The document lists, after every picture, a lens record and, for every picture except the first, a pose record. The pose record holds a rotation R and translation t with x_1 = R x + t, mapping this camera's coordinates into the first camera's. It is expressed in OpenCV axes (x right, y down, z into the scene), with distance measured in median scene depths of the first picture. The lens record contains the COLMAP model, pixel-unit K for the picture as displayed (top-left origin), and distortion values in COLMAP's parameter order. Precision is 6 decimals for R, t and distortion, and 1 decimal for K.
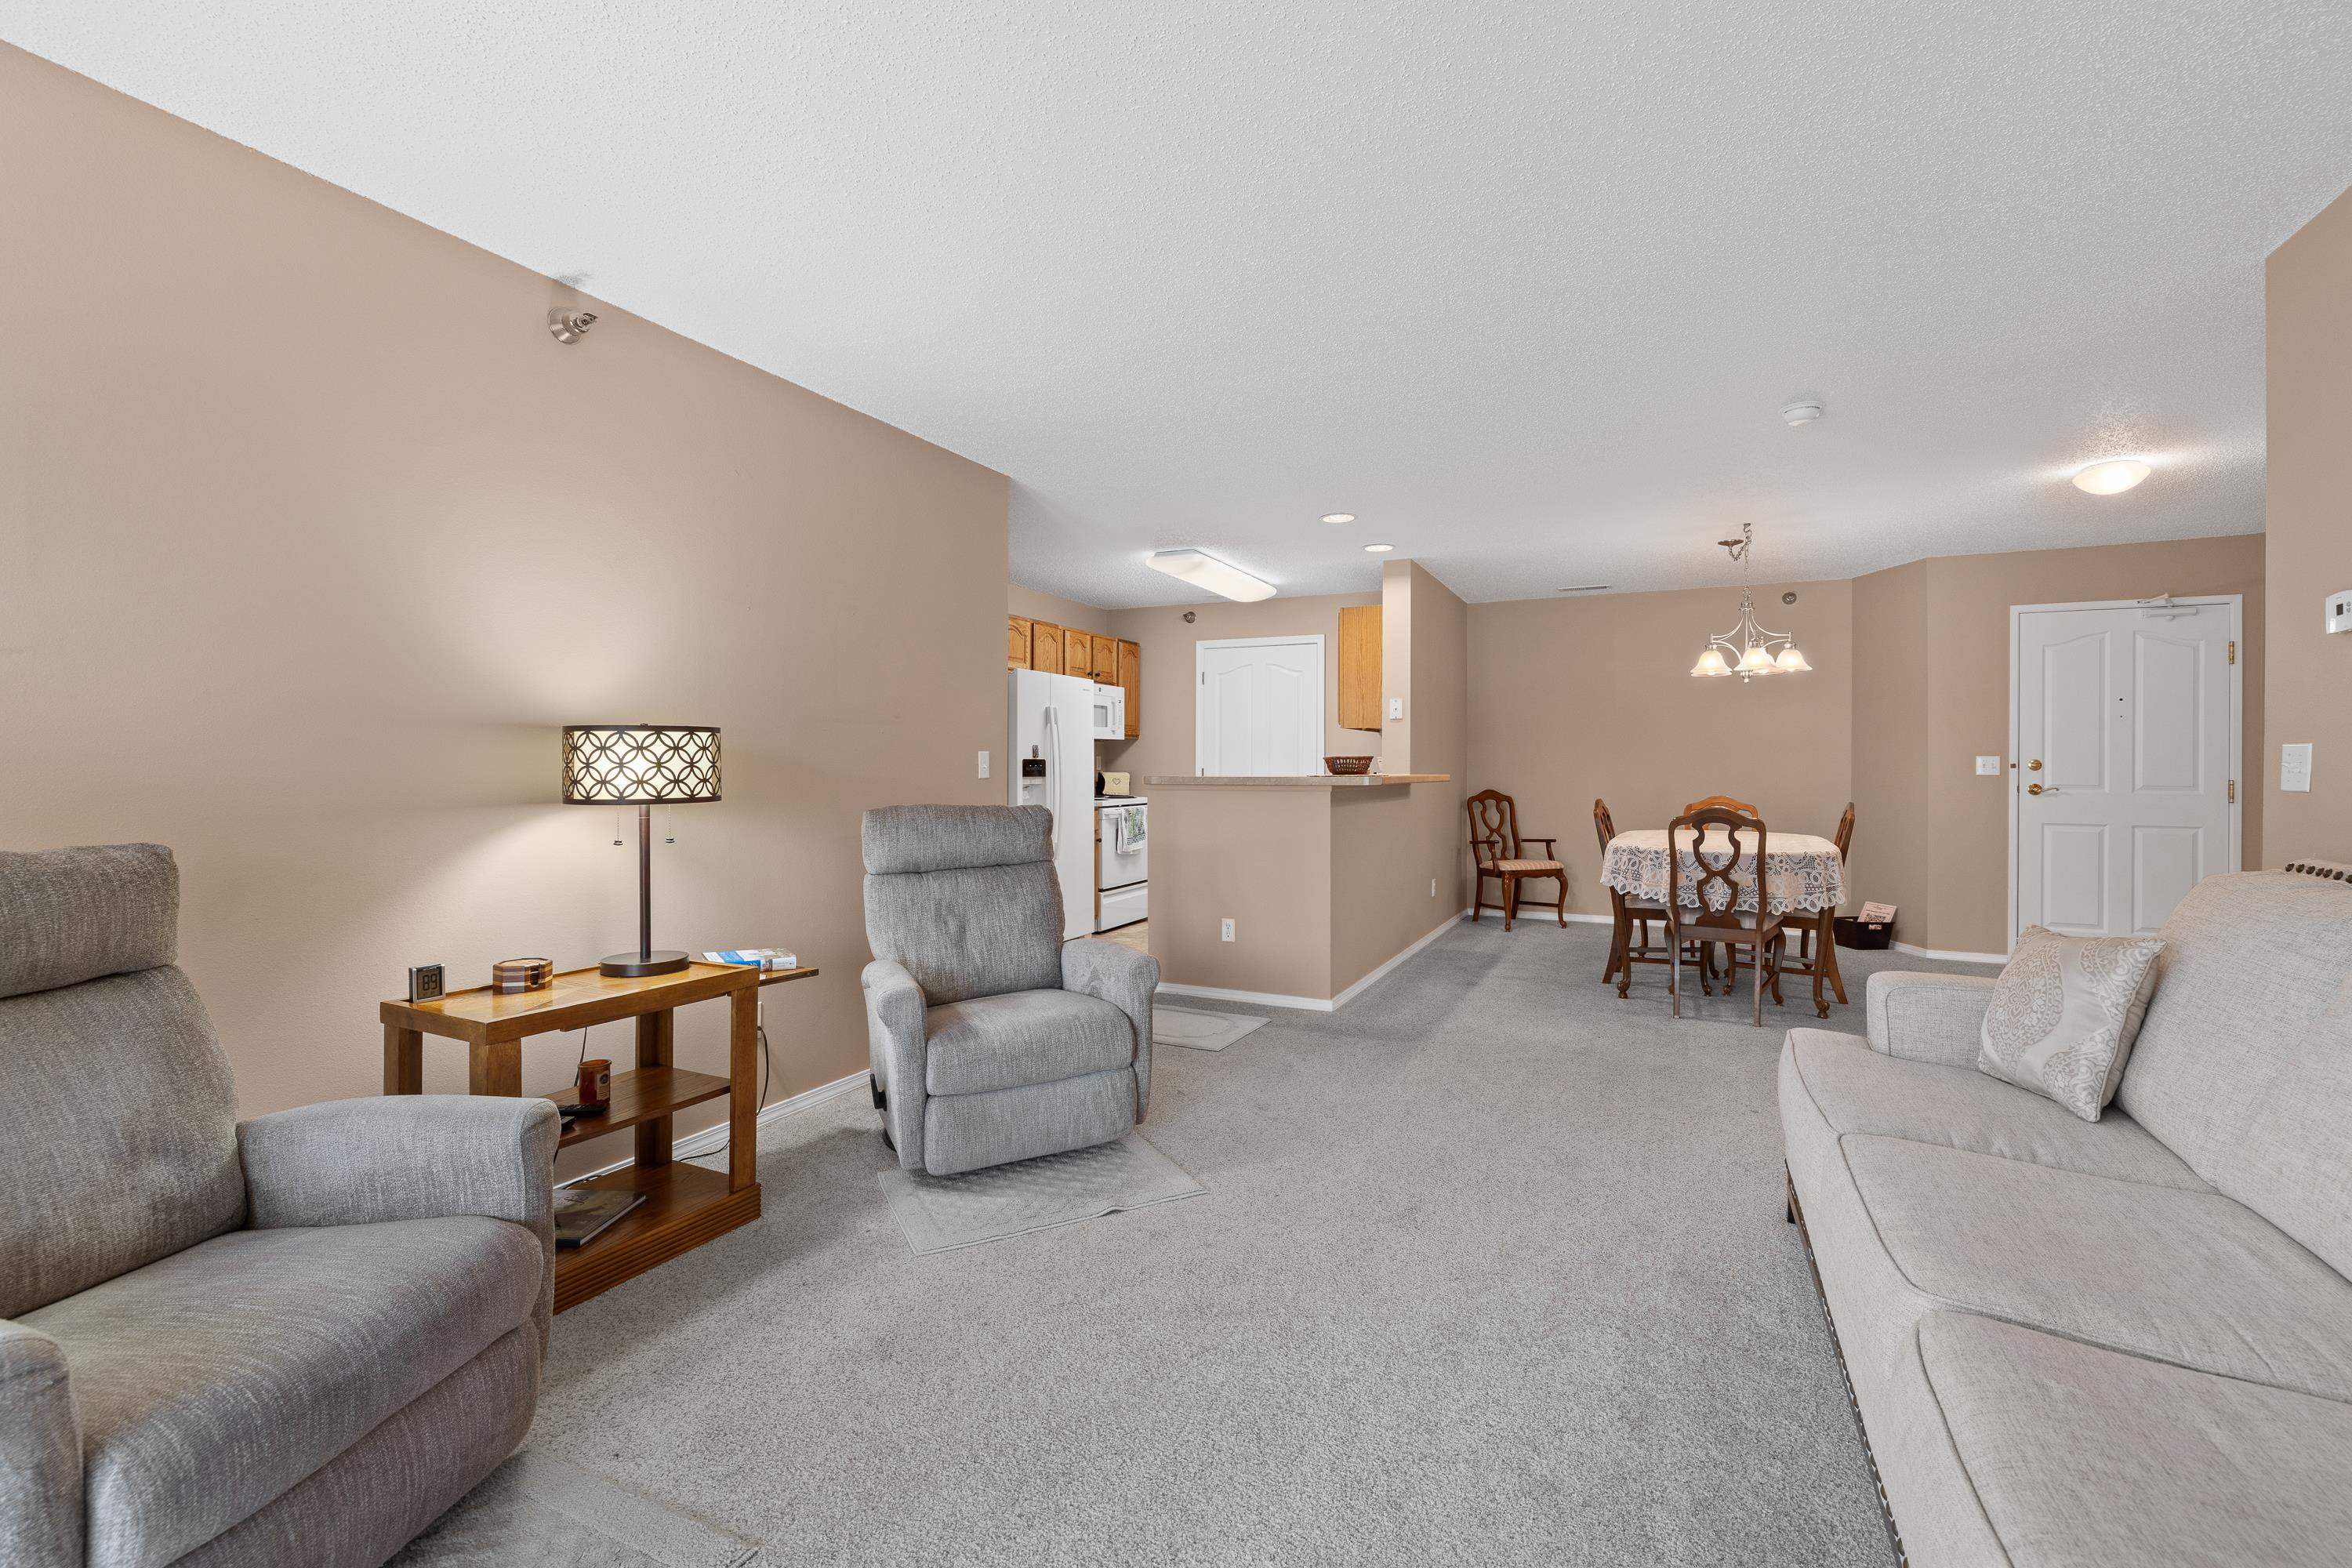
lens RADIAL K [[1010.2, 0, 1176.5], [0, 1010.2, 767.9], [0, 0, 1]] dist [-0.002970, -0.000710]
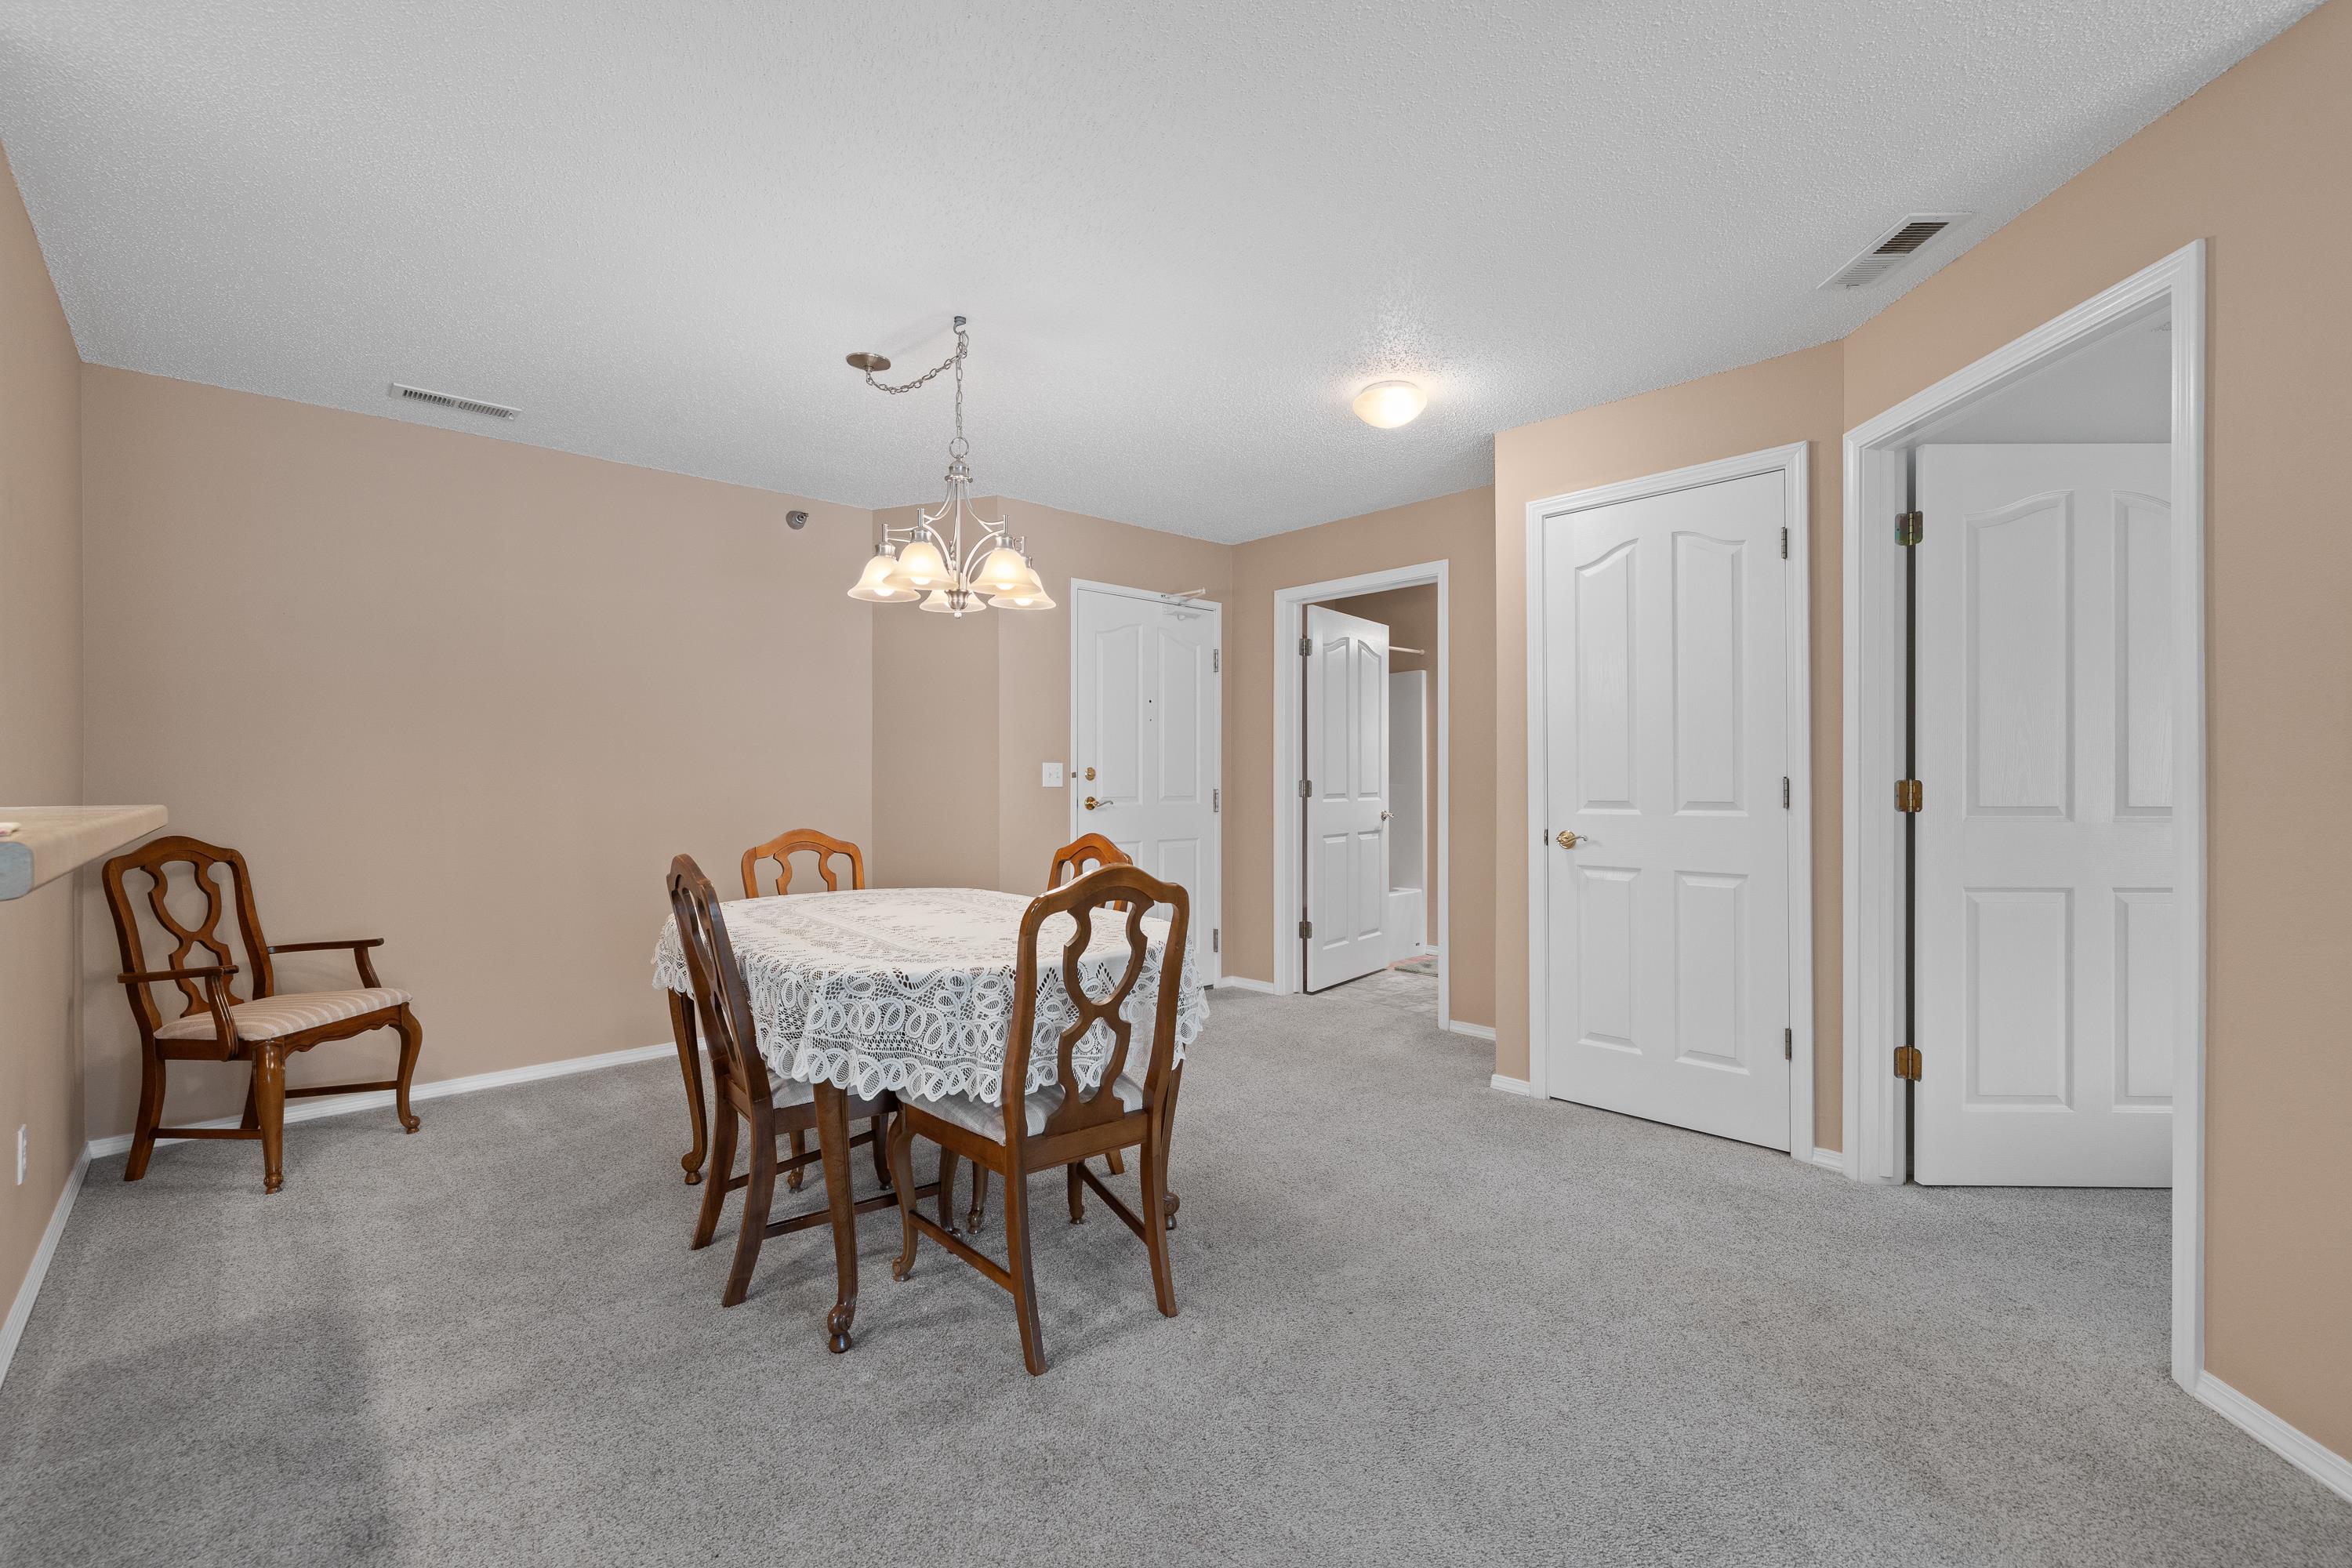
lens RADIAL K [[1010.2, 0, 1181.2], [0, 1010.2, 772.7], [0, 0, 1]] dist [-0.002970, -0.000710]
pose [[0.358566, 0.002939, 0.933500, 0.100630], [0.008088, 0.999948, -0.006255, 0.001919], [-0.933469, 0.009793, 0.358523, 0.621196]]
